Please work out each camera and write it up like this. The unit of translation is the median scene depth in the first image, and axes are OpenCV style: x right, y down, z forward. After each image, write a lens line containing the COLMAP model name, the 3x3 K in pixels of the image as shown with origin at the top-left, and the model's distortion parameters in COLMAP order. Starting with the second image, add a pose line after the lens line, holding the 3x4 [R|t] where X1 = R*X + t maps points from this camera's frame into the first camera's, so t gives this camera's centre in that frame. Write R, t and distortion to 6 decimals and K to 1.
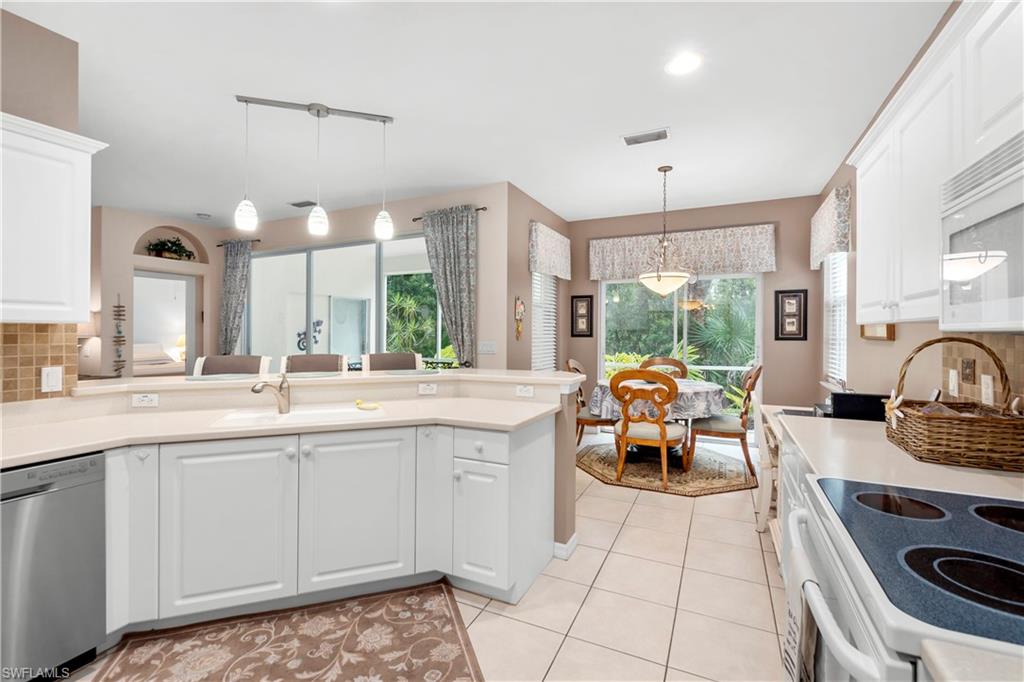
lens RADIAL K [[446.1, 0, 509.1], [0, 446.1, 344.6], [0, 0, 1]] dist [-0.001587, -0.000252]
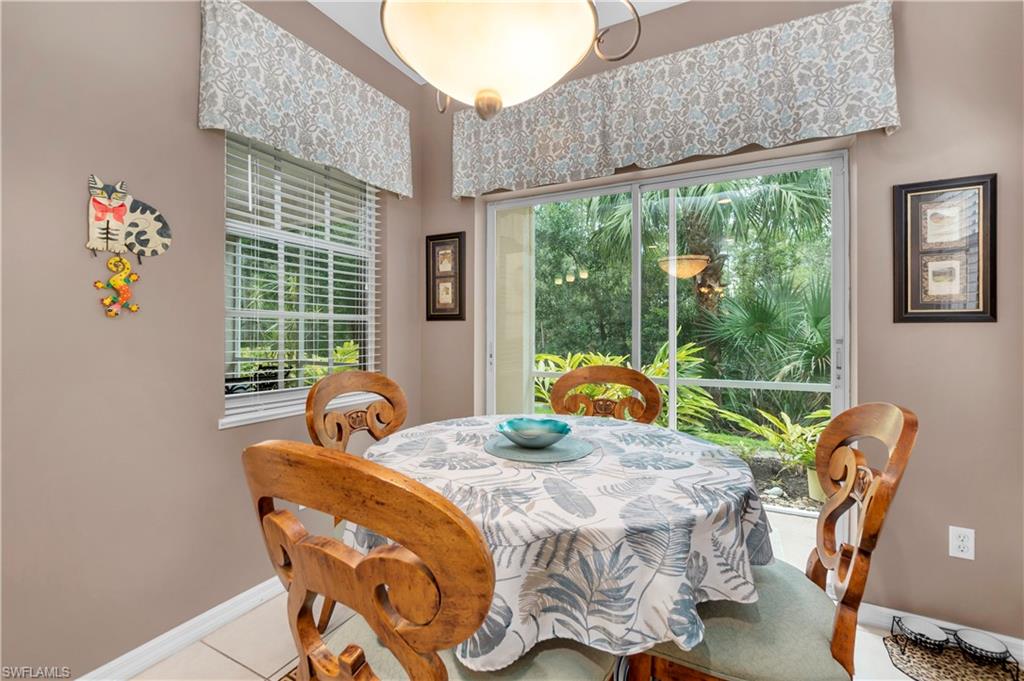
lens RADIAL K [[446.1, 0, 510.1], [0, 446.1, 332.1], [0, 0, 1]] dist [-0.001587, -0.000252]
pose [[0.999414, 0.003438, -0.034057, 0.271374], [-0.004331, 0.999647, -0.026194, 0.008148], [0.033955, 0.026327, 0.999077, 0.574379]]
